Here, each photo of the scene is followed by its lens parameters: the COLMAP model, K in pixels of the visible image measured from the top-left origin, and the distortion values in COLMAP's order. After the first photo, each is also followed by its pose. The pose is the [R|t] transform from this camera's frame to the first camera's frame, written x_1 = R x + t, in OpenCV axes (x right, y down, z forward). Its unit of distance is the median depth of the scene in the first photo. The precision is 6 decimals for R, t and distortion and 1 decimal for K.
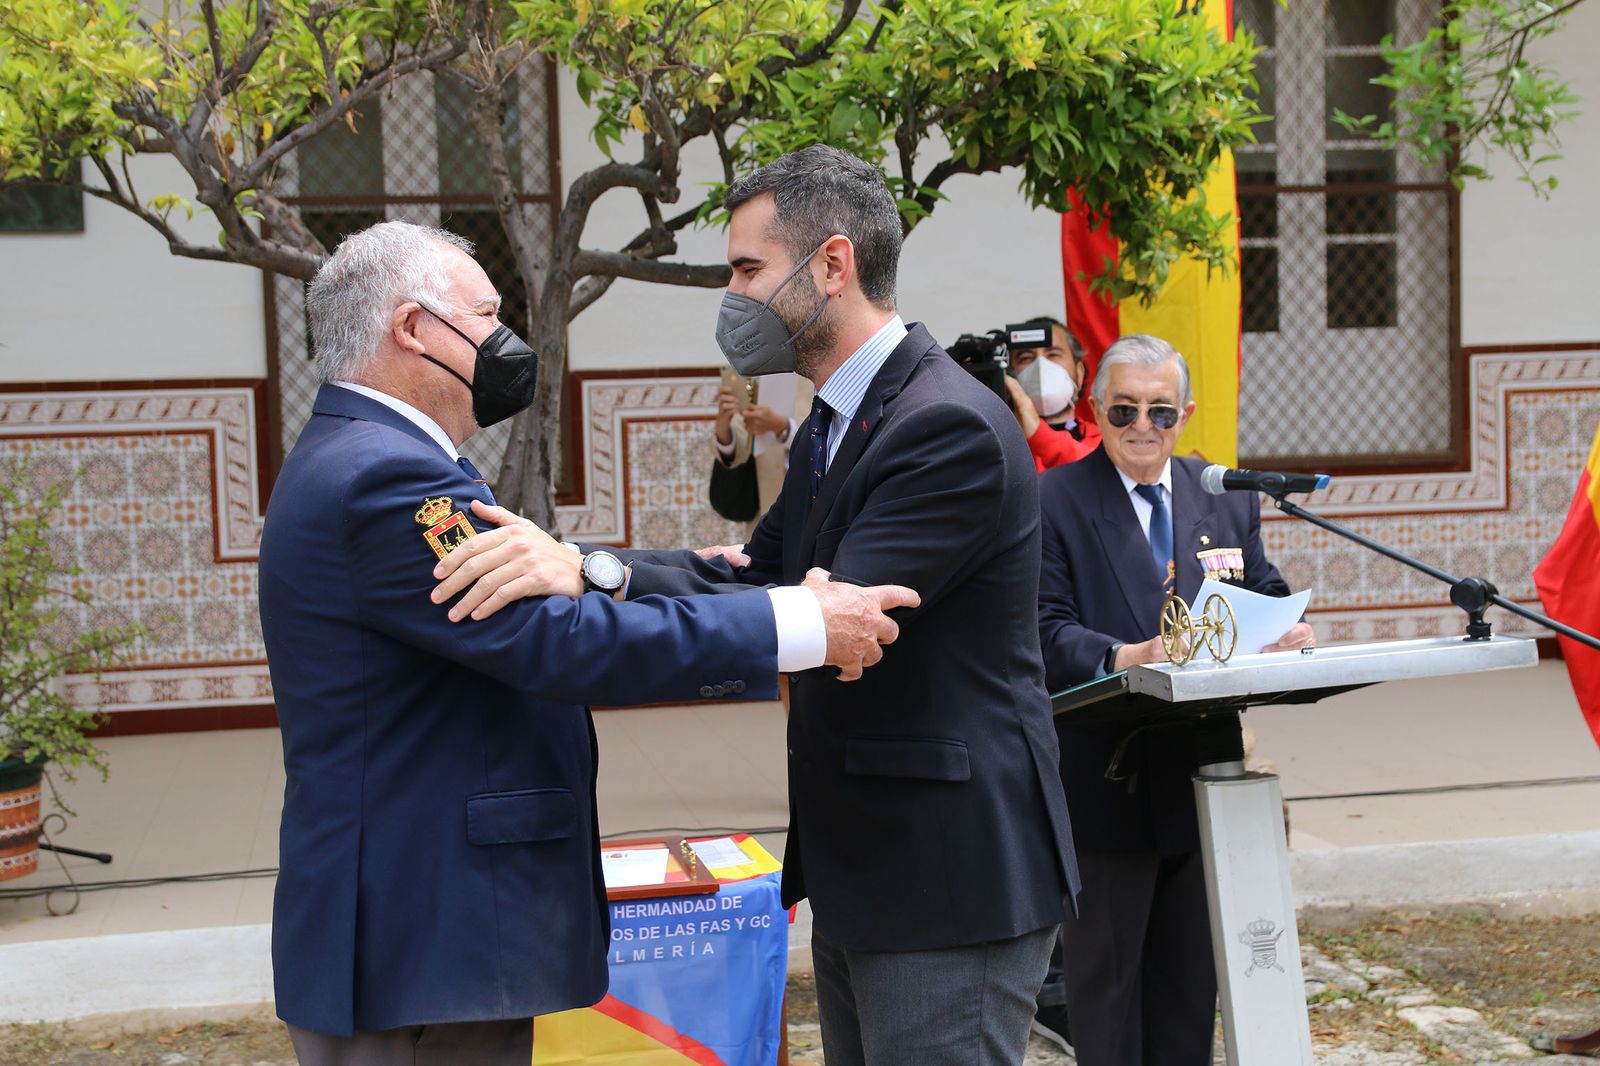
lens RADIAL K [[2037.2, 0, 797.9], [0, 2037.2, 558.1], [0, 0, 1]] dist [0.046851, 0.059647]
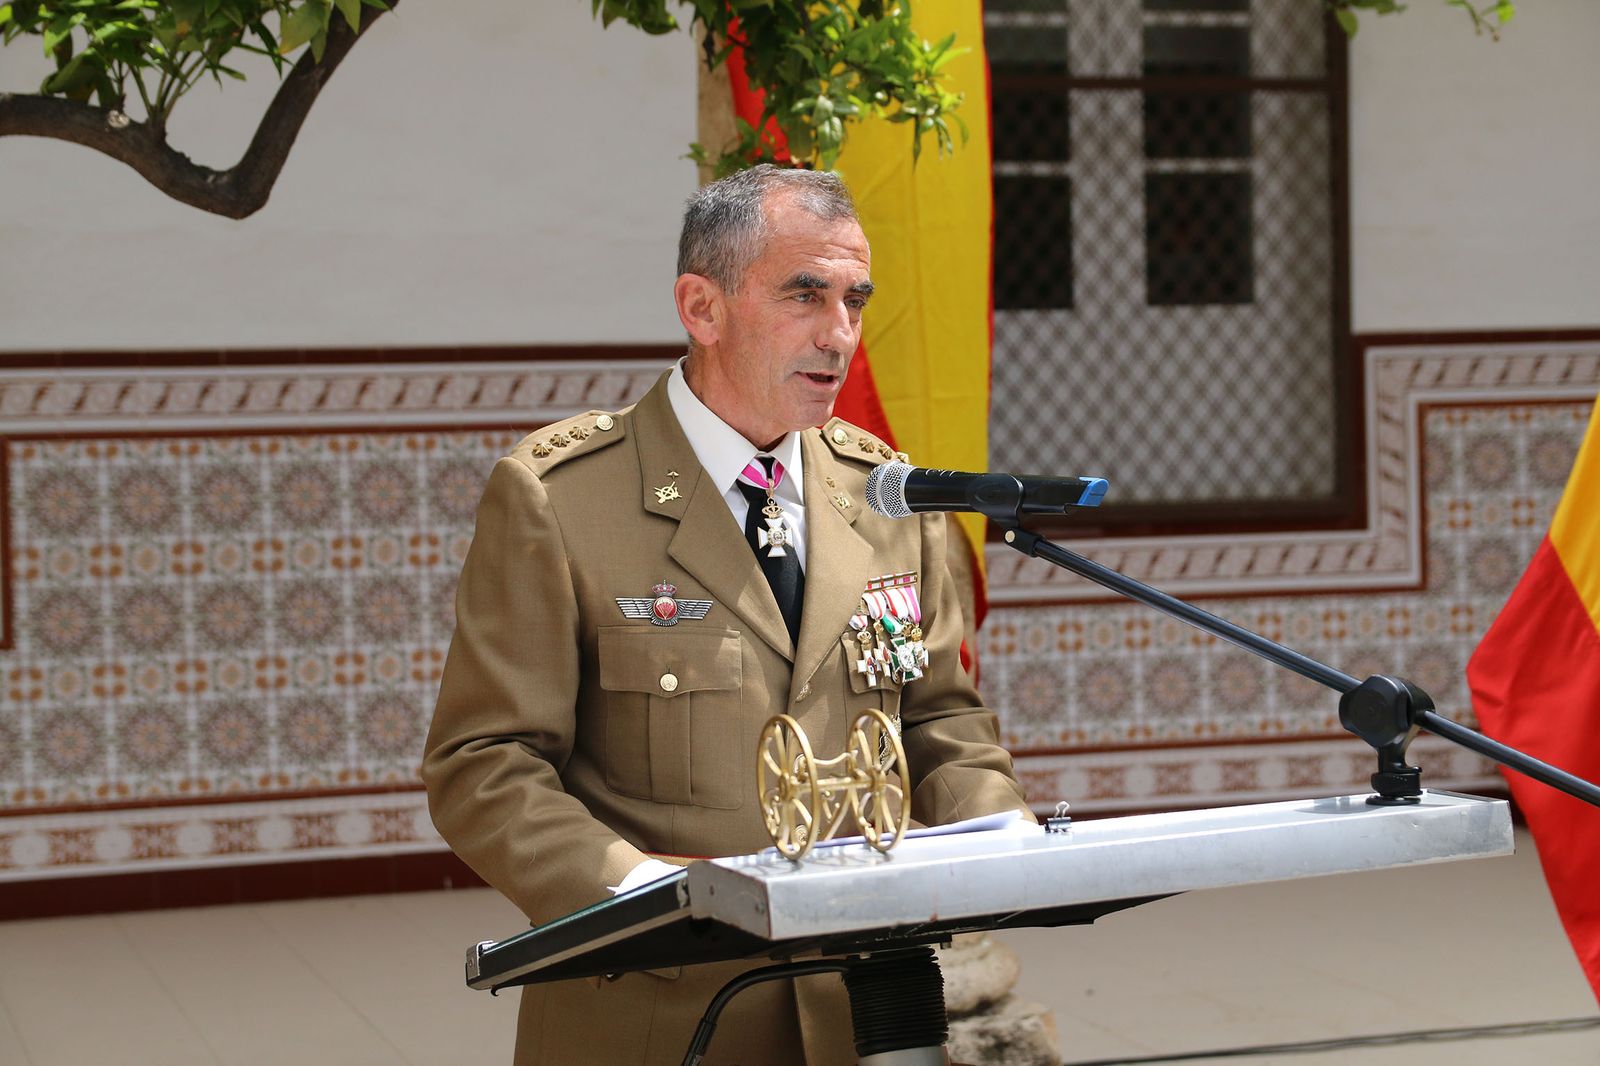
lens RADIAL K [[2441.0, 0, 799.8], [0, 2441.0, 627.6], [0, 0, 1]] dist [0.086943, 0.102569]
pose [[0.995644, -0.000579, 0.093232, 0.080345], [0.002939, 0.999679, -0.025184, 0.007368], [-0.093187, 0.025349, 0.995326, 0.254490]]
